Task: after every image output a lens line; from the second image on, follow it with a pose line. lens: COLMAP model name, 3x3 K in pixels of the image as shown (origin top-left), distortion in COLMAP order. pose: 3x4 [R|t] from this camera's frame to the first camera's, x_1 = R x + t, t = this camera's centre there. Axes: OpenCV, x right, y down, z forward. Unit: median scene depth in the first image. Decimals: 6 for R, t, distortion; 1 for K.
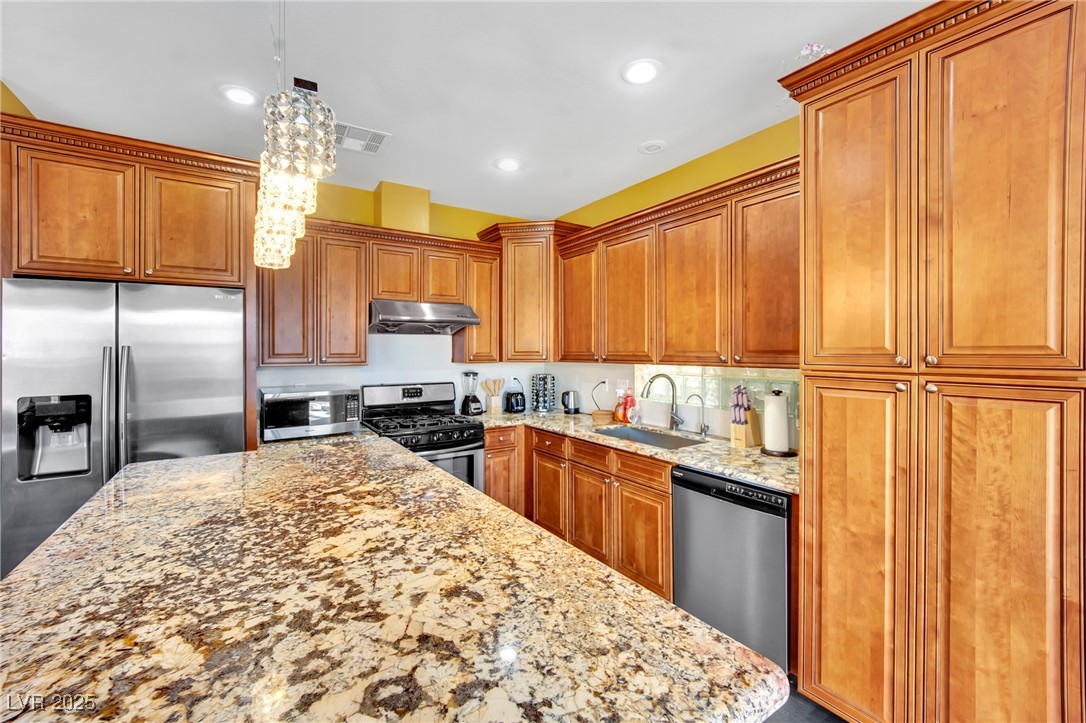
lens RADIAL K [[464.0, 0, 537.8], [0, 464.0, 351.8], [0, 0, 1]] dist [0.005314, -0.002909]
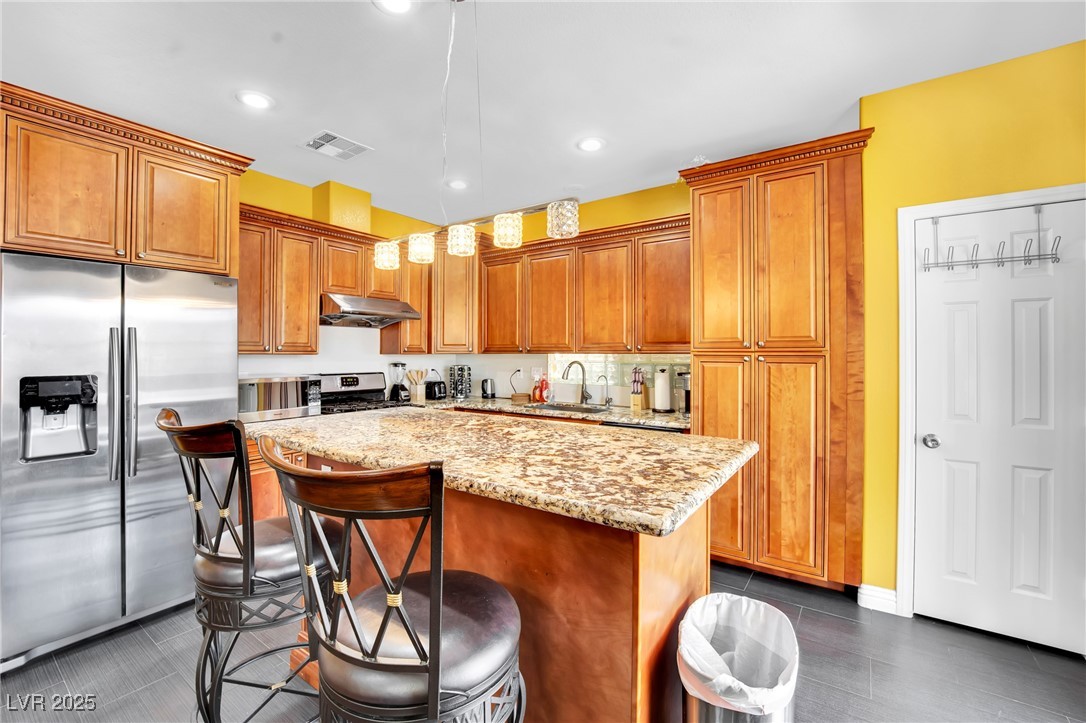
lens RADIAL K [[464.0, 0, 547.9], [0, 464.0, 350.5], [0, 0, 1]] dist [0.005314, -0.002909]
pose [[0.930672, 0.007275, 0.365781, -0.375018], [-0.004635, 0.999956, -0.008096, 0.037406], [-0.365824, 0.005839, 0.930666, -0.249491]]
